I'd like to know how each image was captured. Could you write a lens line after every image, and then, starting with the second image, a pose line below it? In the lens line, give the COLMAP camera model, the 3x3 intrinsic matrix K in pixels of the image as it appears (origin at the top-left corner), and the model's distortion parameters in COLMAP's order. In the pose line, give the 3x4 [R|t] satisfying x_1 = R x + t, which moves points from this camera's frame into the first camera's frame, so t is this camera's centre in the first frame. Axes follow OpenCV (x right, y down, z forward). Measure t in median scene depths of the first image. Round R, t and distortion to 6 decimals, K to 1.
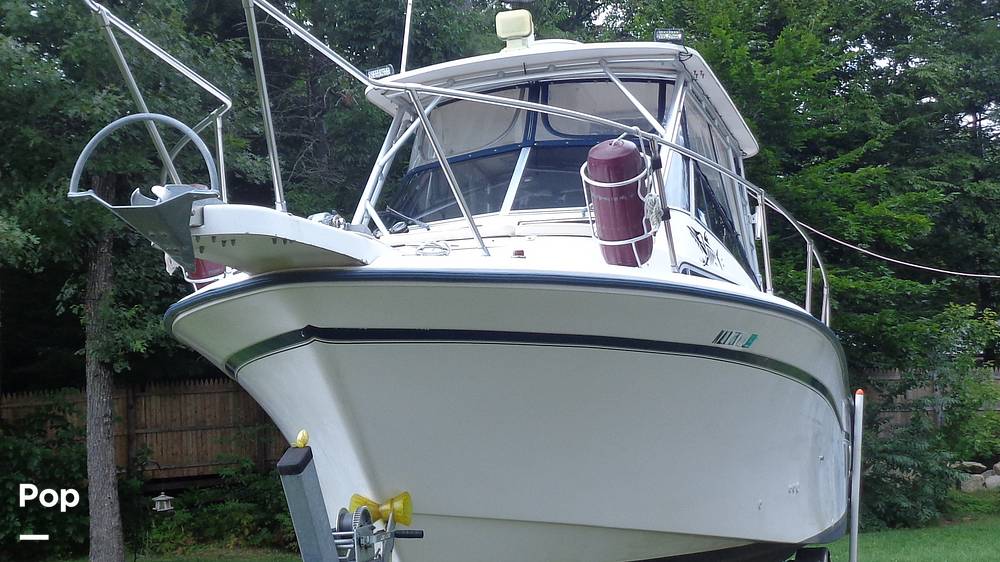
lens RADIAL K [[1441.2, 0, 508.7], [0, 1441.2, 280.8], [0, 0, 1]] dist [0.065696, 0.000000]
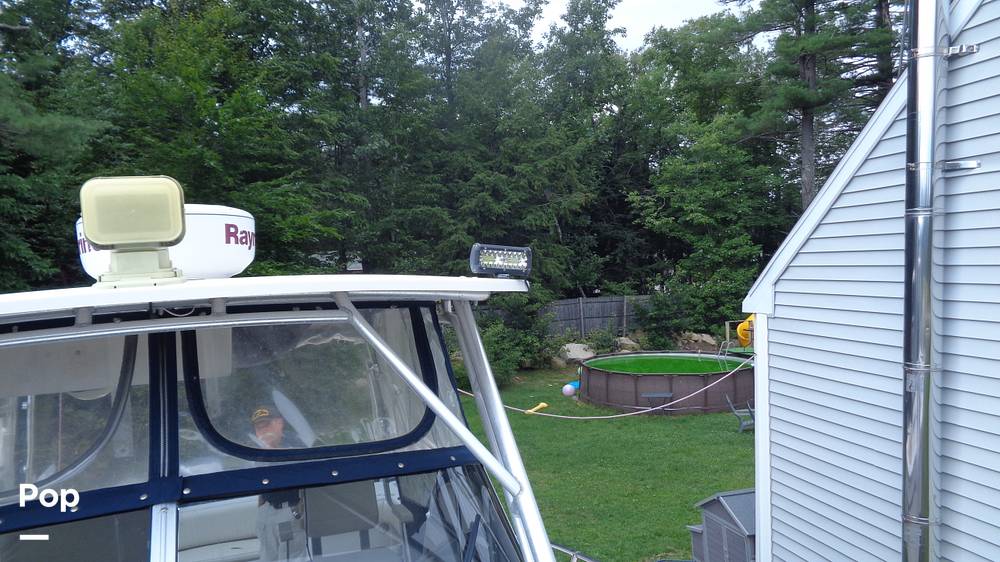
lens RADIAL K [[752.4, 0, 495.2], [0, 752.4, 283.4], [0, 0, 1]] dist [-0.005766, 0.010150]
pose [[0.829988, -0.012680, 0.557637, -0.027578], [-0.043356, 0.995250, 0.087162, -0.175375], [-0.556093, -0.096520, 0.825496, 0.760768]]
